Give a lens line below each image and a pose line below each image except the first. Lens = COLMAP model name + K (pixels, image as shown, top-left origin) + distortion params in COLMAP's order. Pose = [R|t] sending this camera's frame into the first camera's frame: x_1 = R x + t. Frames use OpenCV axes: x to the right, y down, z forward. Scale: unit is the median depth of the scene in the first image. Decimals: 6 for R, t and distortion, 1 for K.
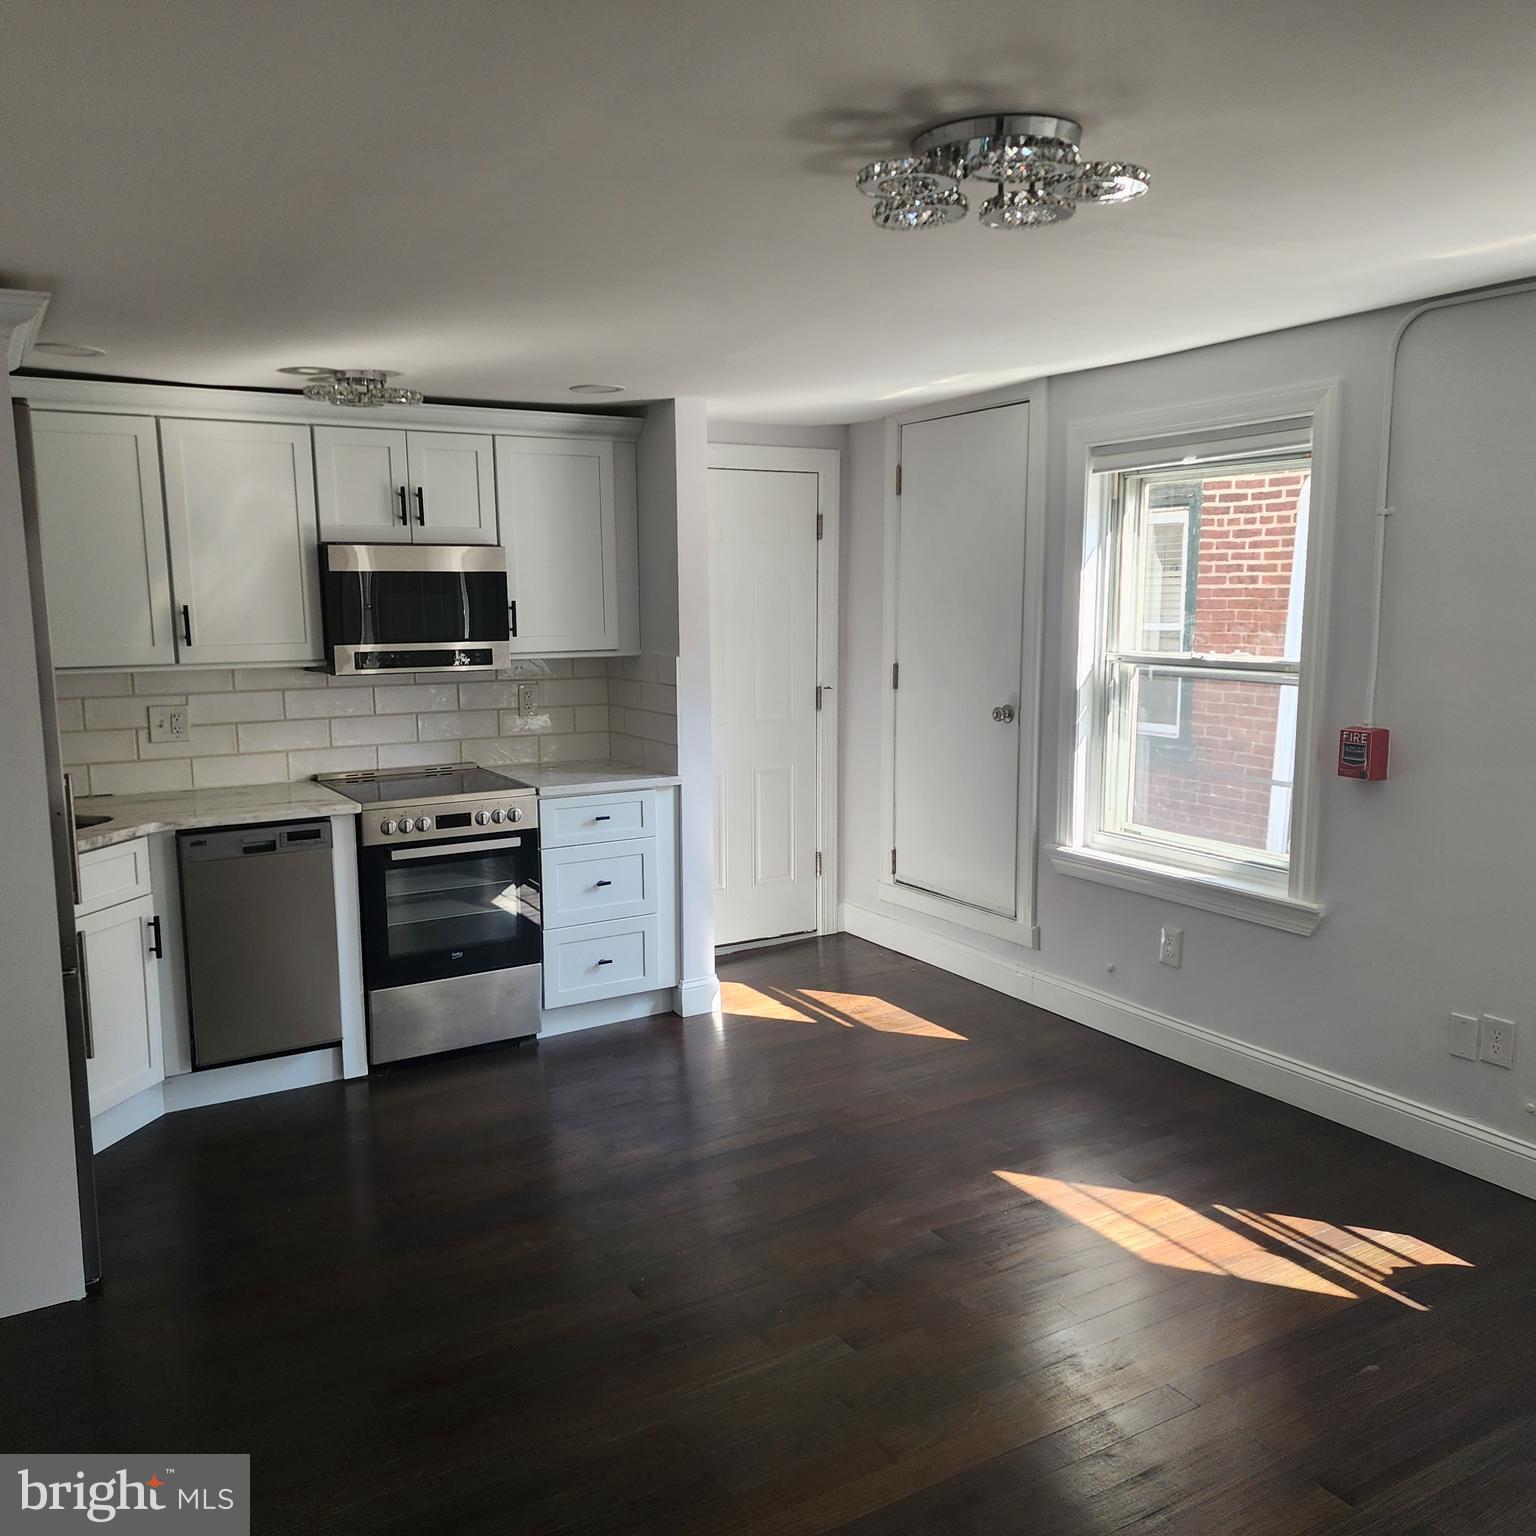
lens RADIAL K [[1351.1, 0, 768.0], [0, 1351.1, 768.0], [0, 0, 1]] dist [0.133842, -0.218894]
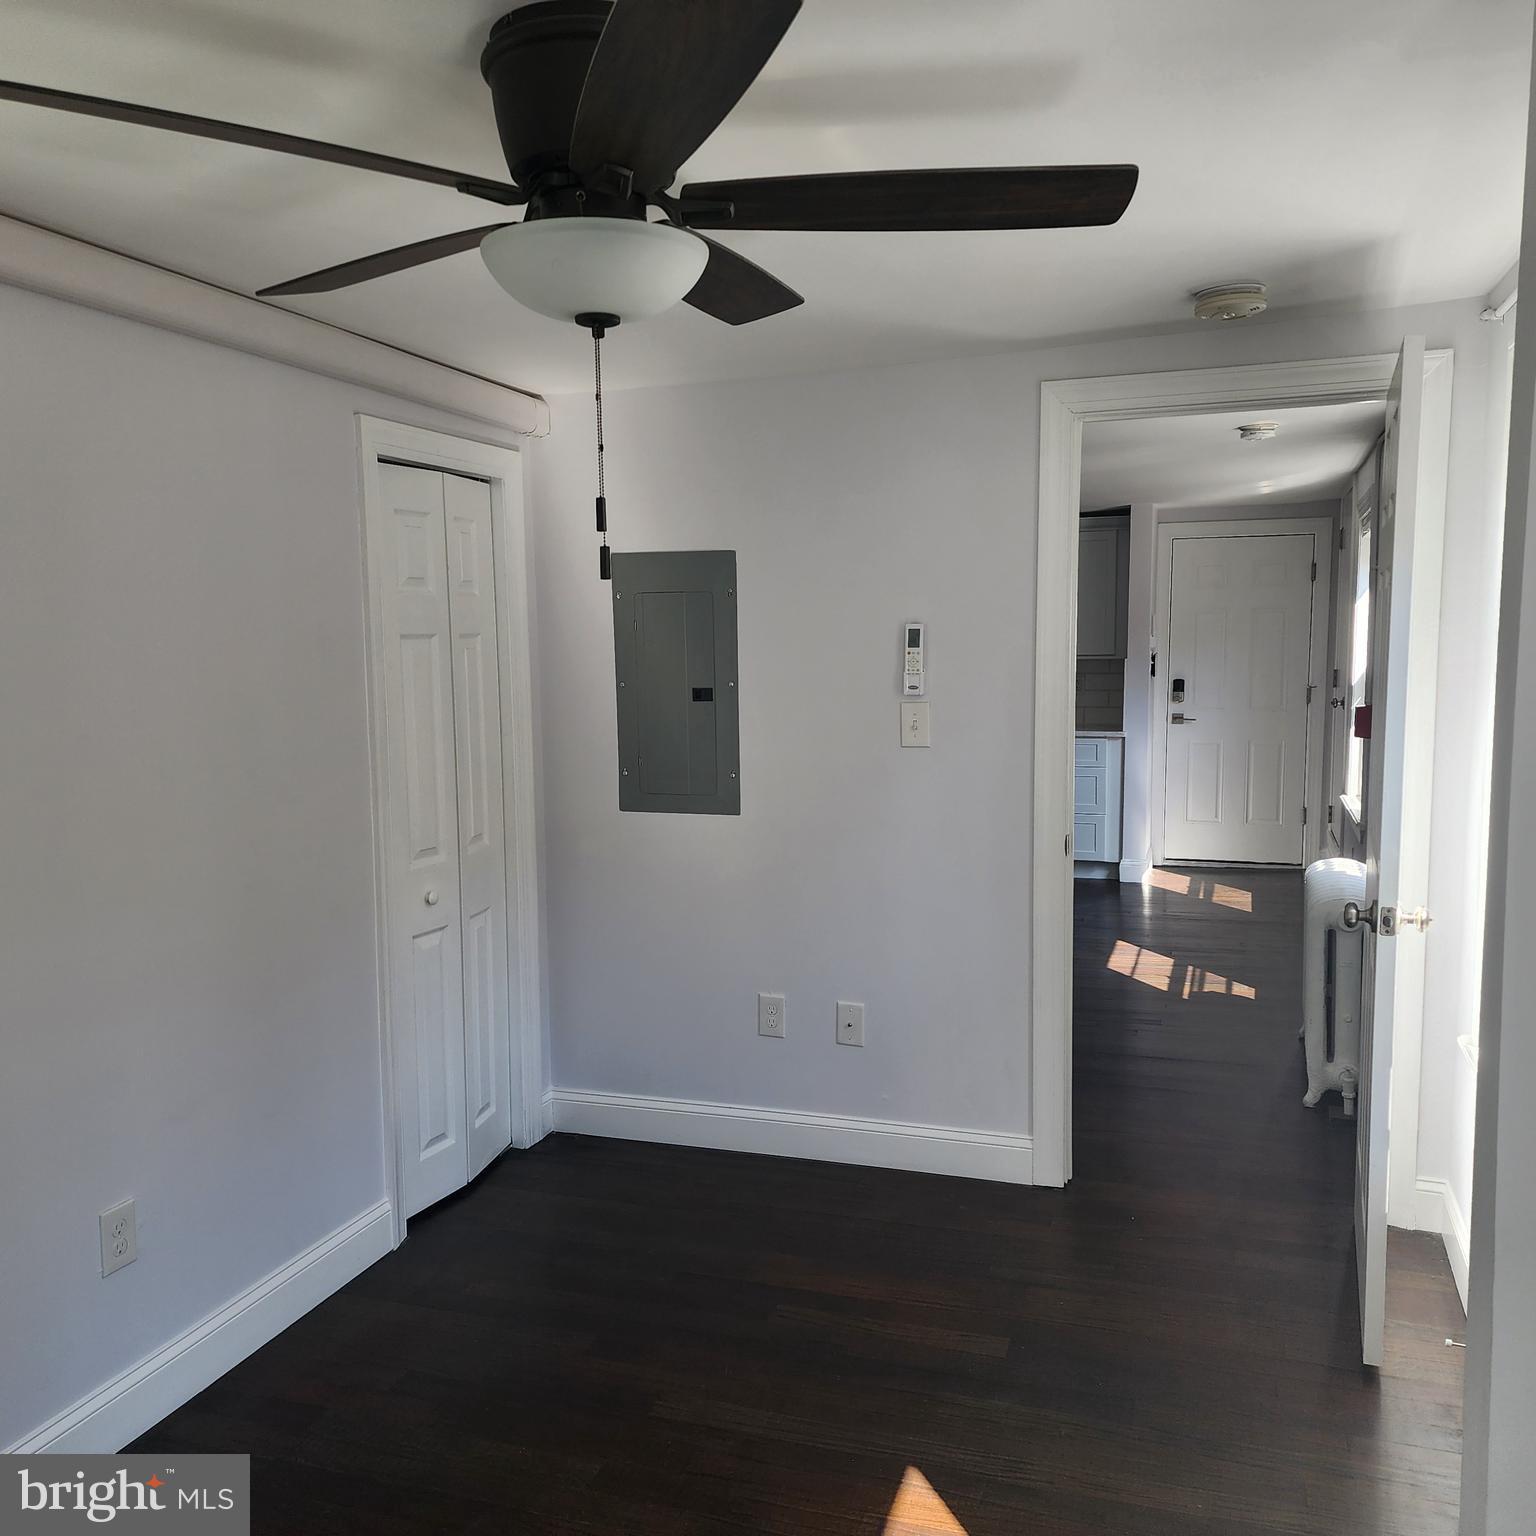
lens RADIAL K [[1351.1, 0, 768.0], [0, 1351.1, 768.0], [0, 0, 1]] dist [0.133842, -0.218894]
pose [[0.642389, 0.071951, -0.762994, 0.980286], [-0.097313, 0.995183, 0.011916, 0.076692], [0.760175, 0.066594, 0.646296, -0.413463]]
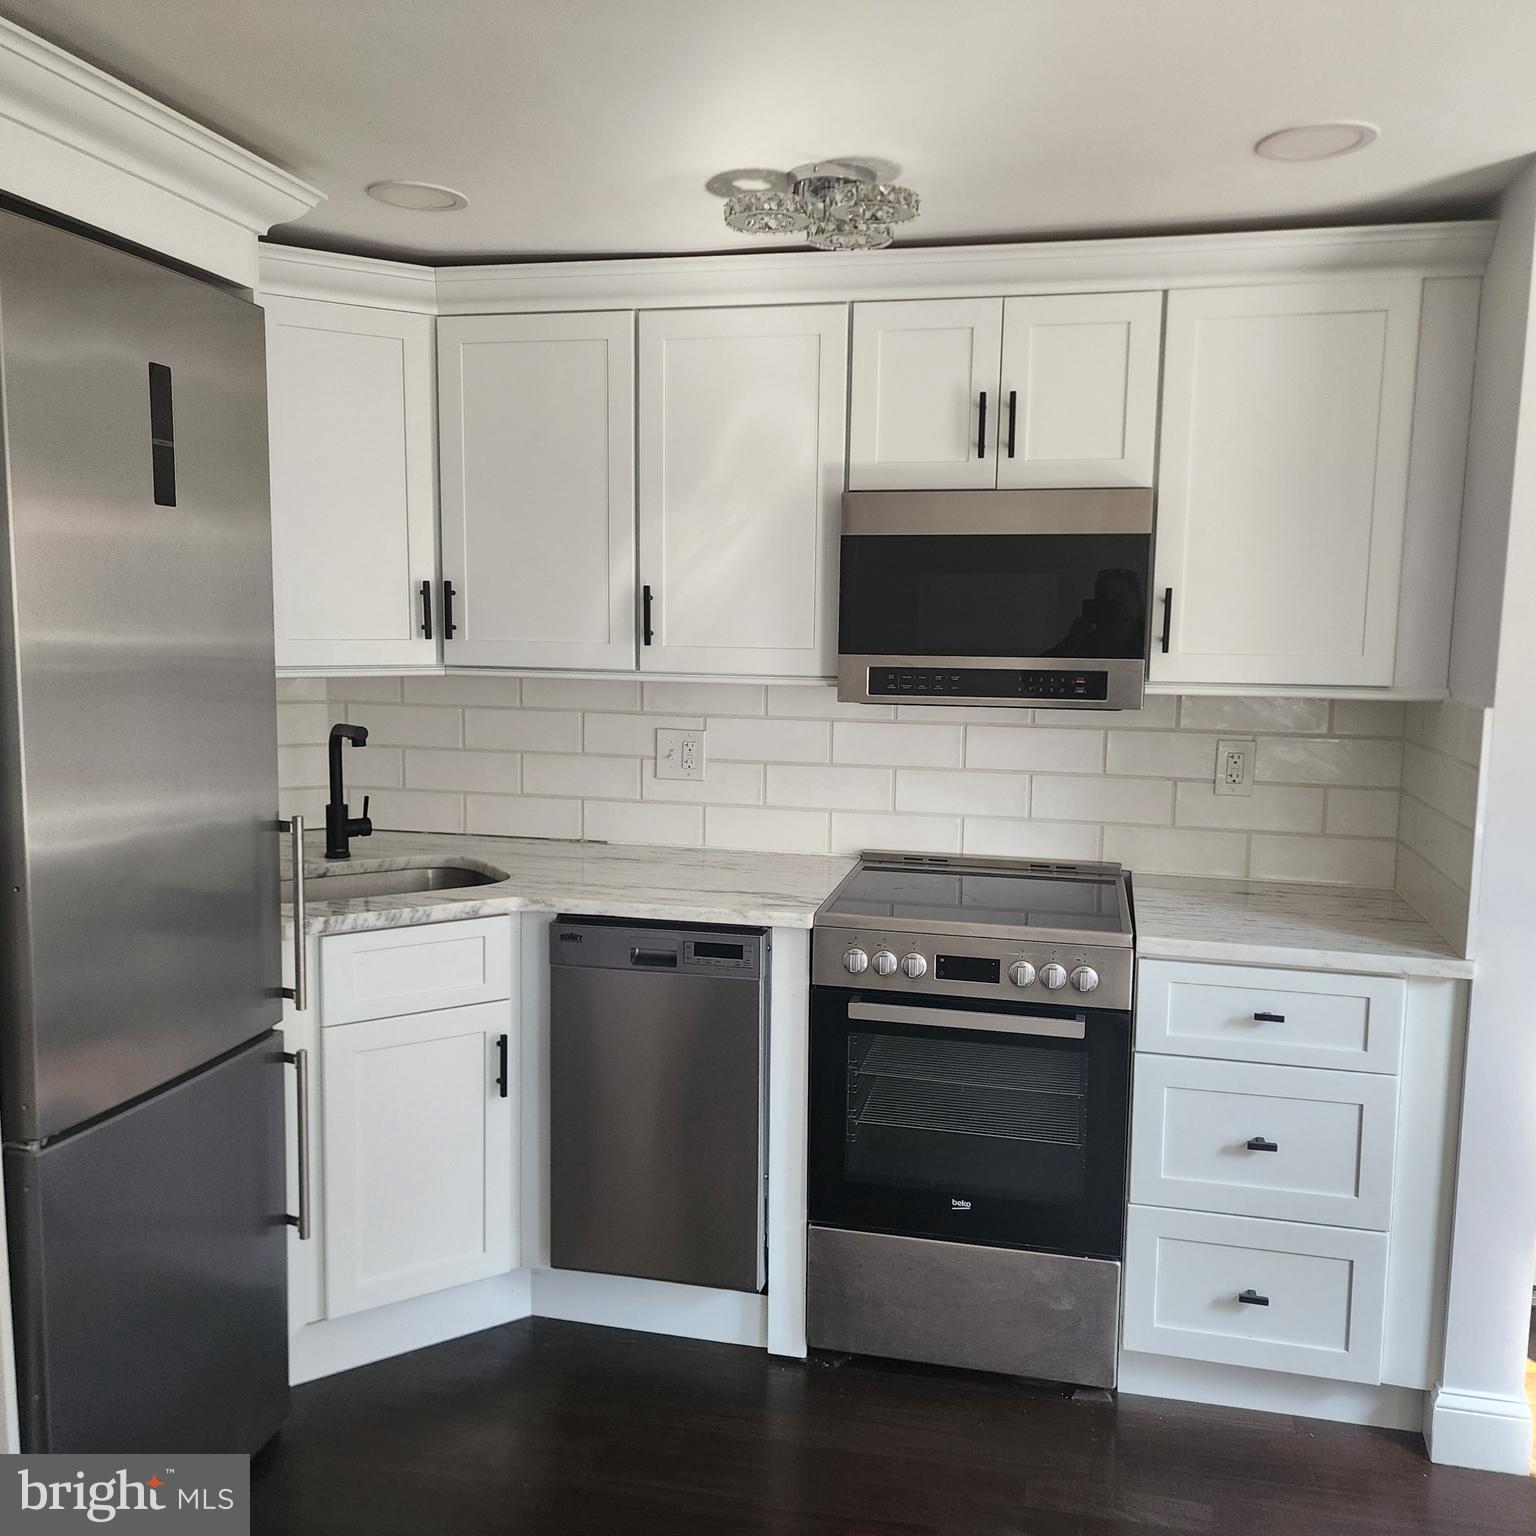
lens RADIAL K [[1351.1, 0, 768.0], [0, 1351.1, 768.0], [0, 0, 1]] dist [0.133842, -0.218894]
pose [[0.721577, 0.098800, -0.685248, 0.086287], [-0.113802, 0.993229, 0.023370, -0.047090], [0.682917, 0.061120, 0.727935, 0.513386]]
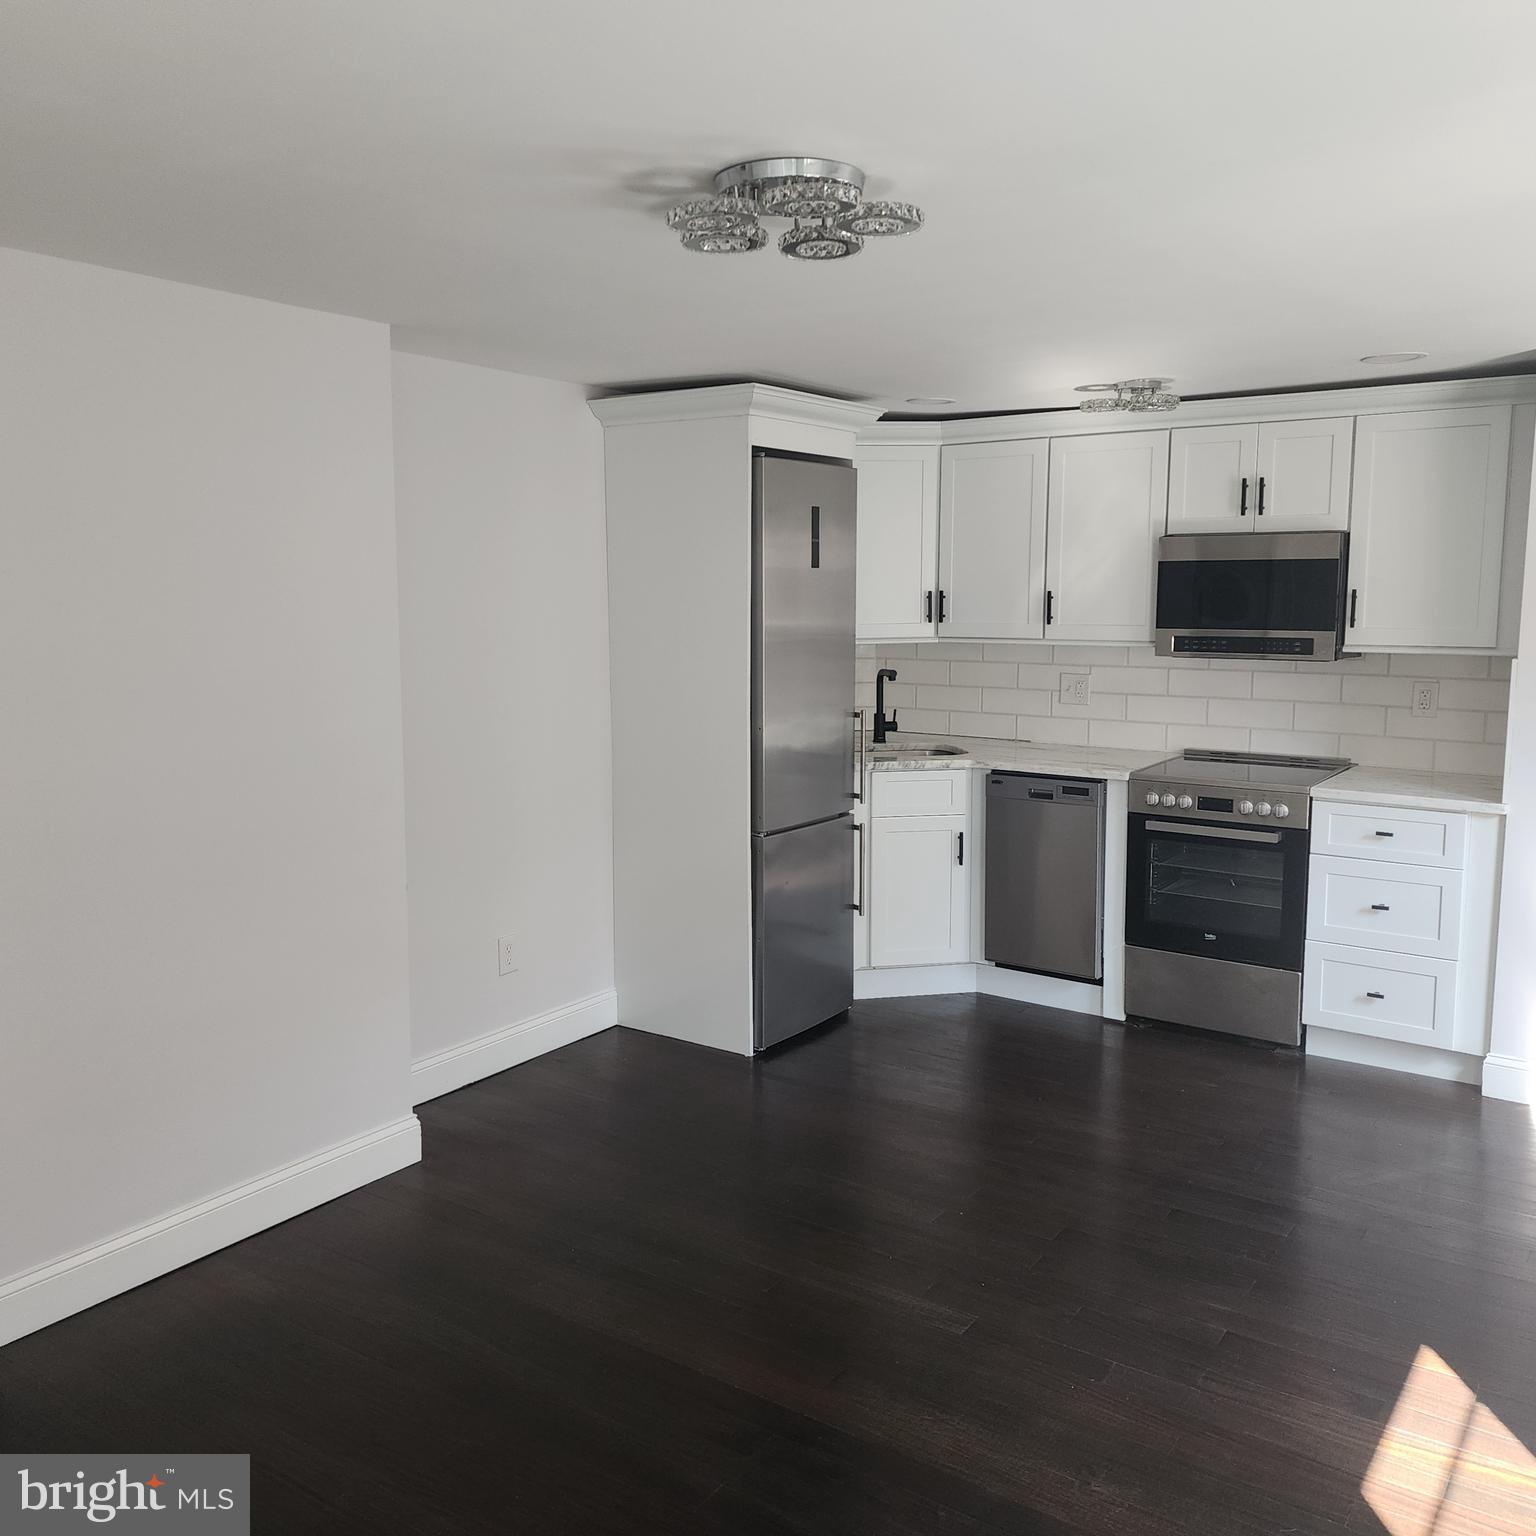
lens RADIAL K [[1356.0, 0, 763.9], [0, 1356.0, 740.9], [0, 0, 1]] dist [0.135987, -0.193904]
pose [[0.407696, 0.117215, -0.905563, 0.545966], [-0.122549, 0.989778, 0.072943, -0.041186], [0.904857, 0.081237, 0.417894, 0.253271]]
